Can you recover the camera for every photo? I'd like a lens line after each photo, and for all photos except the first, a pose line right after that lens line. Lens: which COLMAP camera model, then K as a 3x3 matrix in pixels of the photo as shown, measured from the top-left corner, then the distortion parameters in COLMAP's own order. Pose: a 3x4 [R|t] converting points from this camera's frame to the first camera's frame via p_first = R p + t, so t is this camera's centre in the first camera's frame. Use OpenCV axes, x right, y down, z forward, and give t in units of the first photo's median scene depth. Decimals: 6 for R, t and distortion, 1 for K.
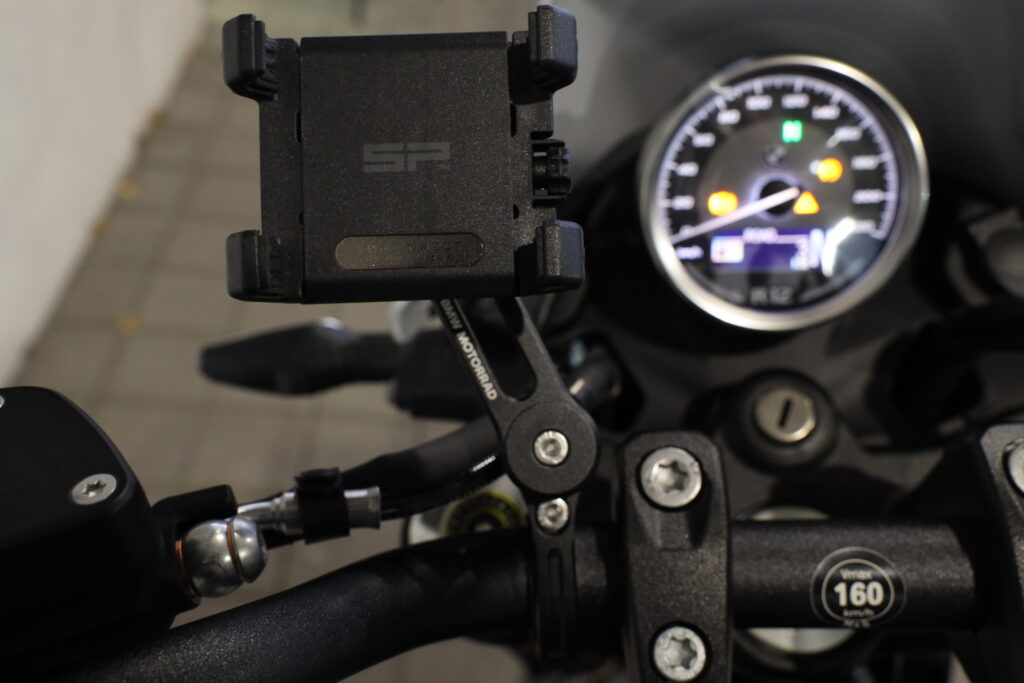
lens RADIAL K [[955.1, 0, 511.7], [0, 955.1, 342.7], [0, 0, 1]] dist [0.006822, 0.000000]
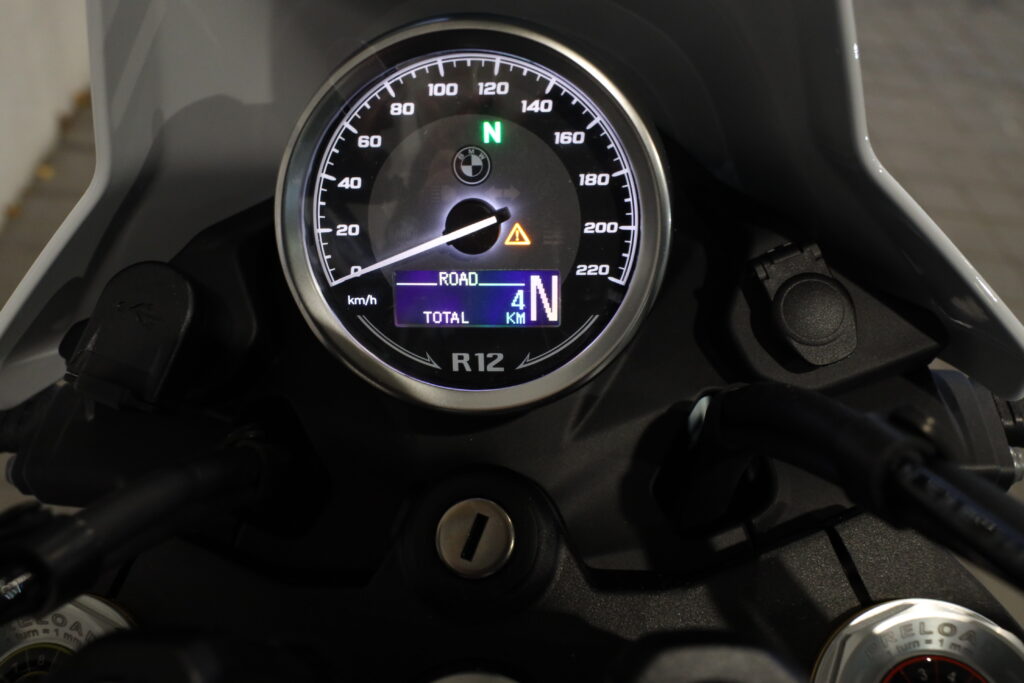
lens RADIAL K [[936.6, 0, 512.3], [0, 936.6, 340.0], [0, 0, 1]] dist [0.000767, 0.000000]
pose [[0.998196, 0.011950, 0.058846, 0.266875], [-0.012701, 0.999842, 0.012398, -0.077495], [-0.058689, -0.013123, 0.998190, 0.313694]]
